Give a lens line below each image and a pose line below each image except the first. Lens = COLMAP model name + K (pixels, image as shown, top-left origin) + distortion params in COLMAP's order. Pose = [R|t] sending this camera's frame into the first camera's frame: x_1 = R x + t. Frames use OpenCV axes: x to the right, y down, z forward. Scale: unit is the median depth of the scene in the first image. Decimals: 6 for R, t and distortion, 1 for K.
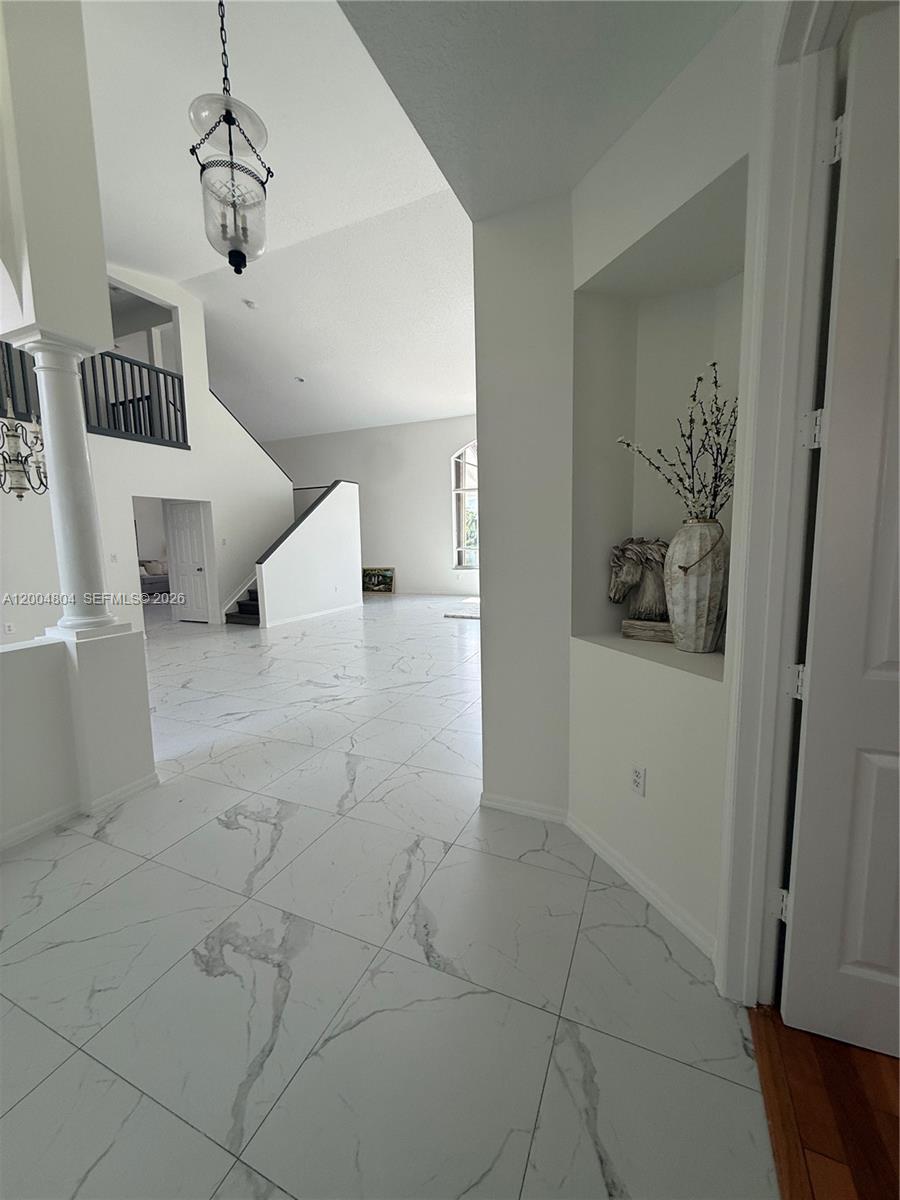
lens RADIAL K [[476.7, 0, 449.1], [0, 476.7, 597.3], [0, 0, 1]] dist [-0.001585, 0.000342]
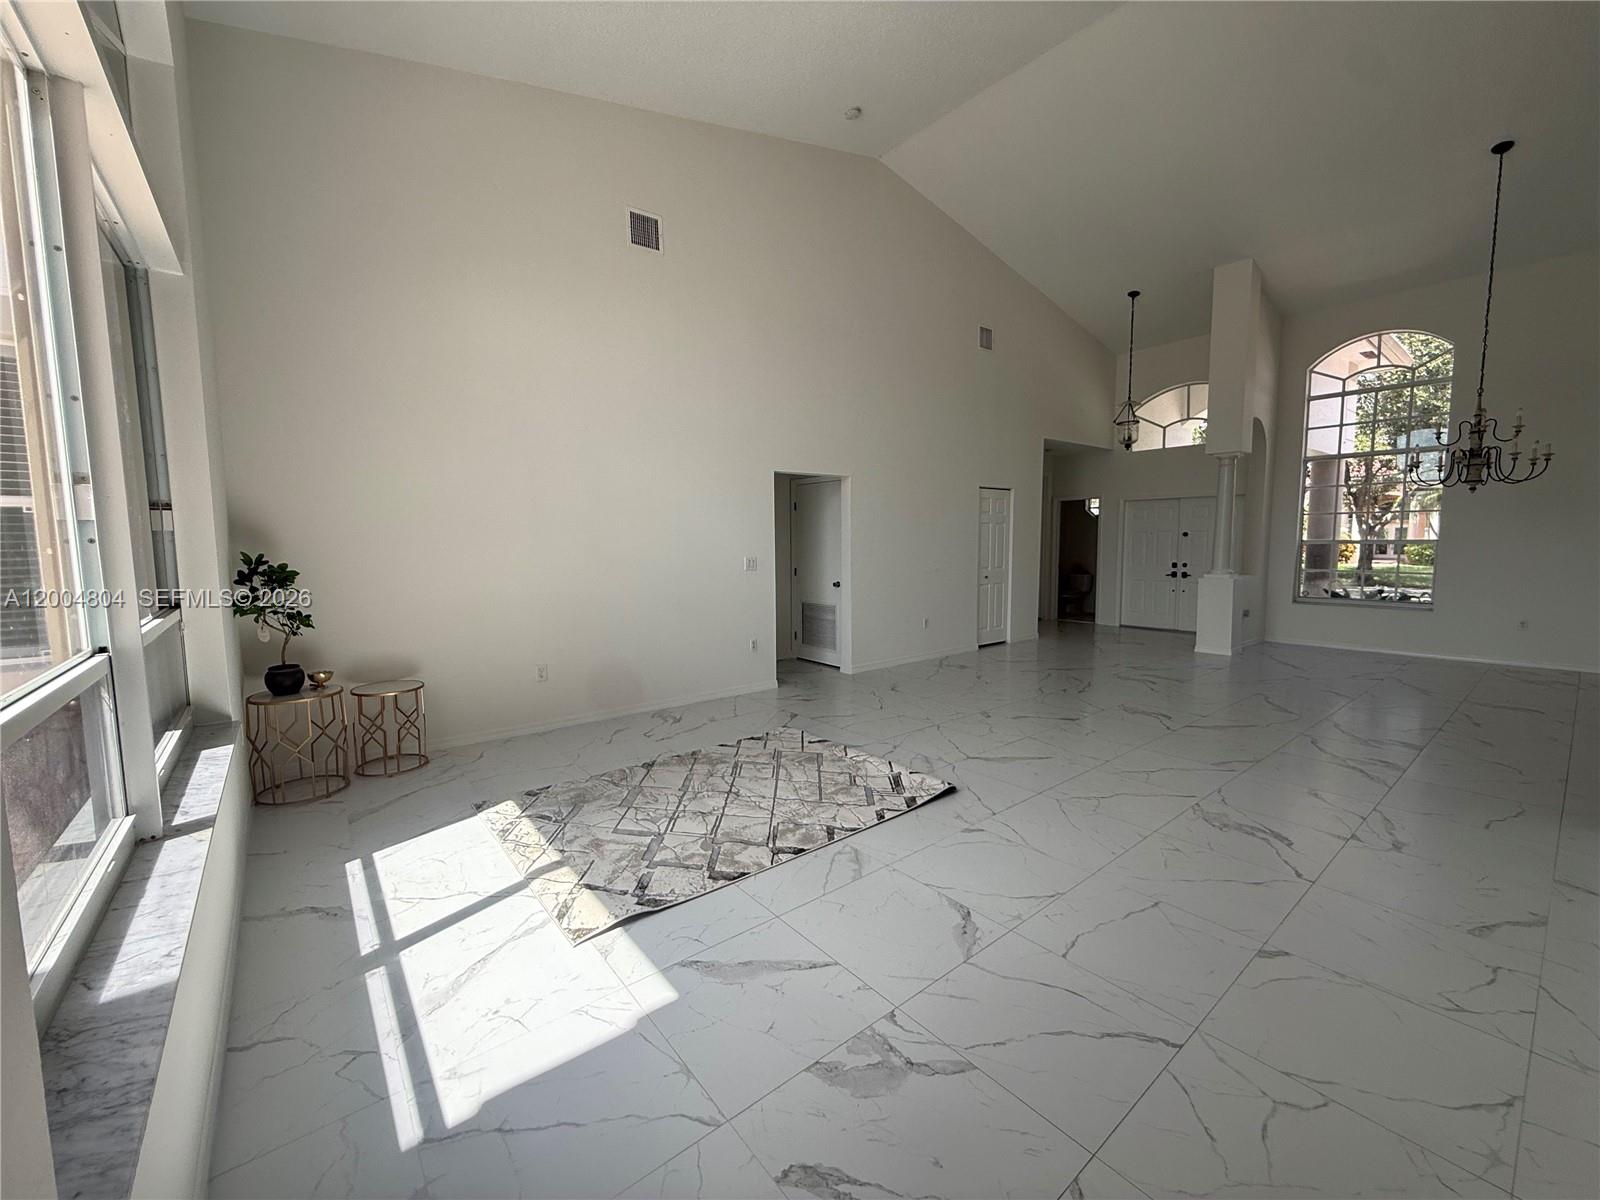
lens RADIAL K [[635.6, 0, 797.6], [0, 635.6, 600.9], [0, 0, 1]] dist [-0.001585, 0.000342]
pose [[-0.890261, -0.016055, 0.455169, -0.109619], [0.080873, 0.977924, 0.192675, -0.178031], [-0.448214, 0.208342, -0.869309, 1.444127]]
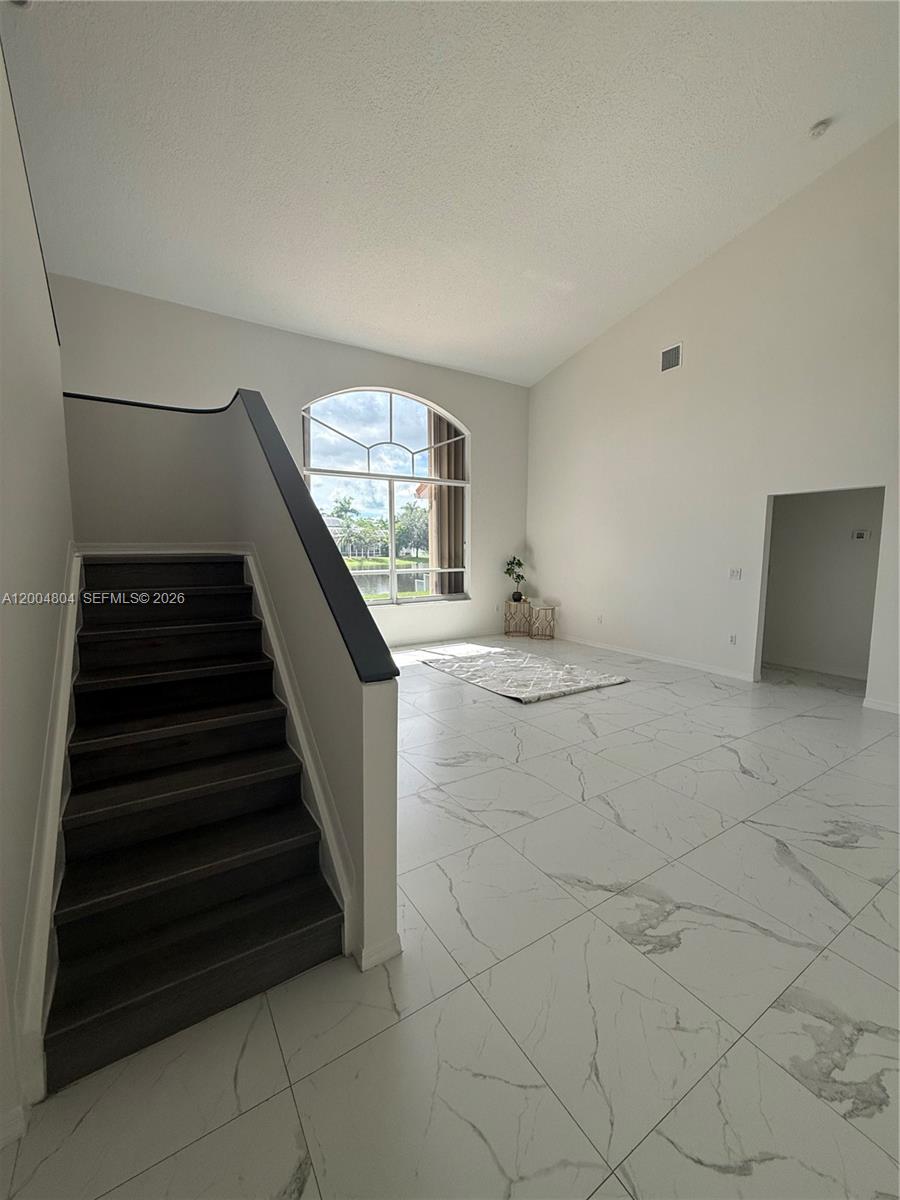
lens RADIAL K [[476.7, 0, 444.8], [0, 476.7, 600.4], [0, 0, 1]] dist [-0.001585, 0.000342]
pose [[0.555572, -0.075455, 0.828038, -0.519280], [0.094356, 0.995162, 0.027377, -0.103946], [-0.826098, 0.062920, 0.560003, 0.797652]]
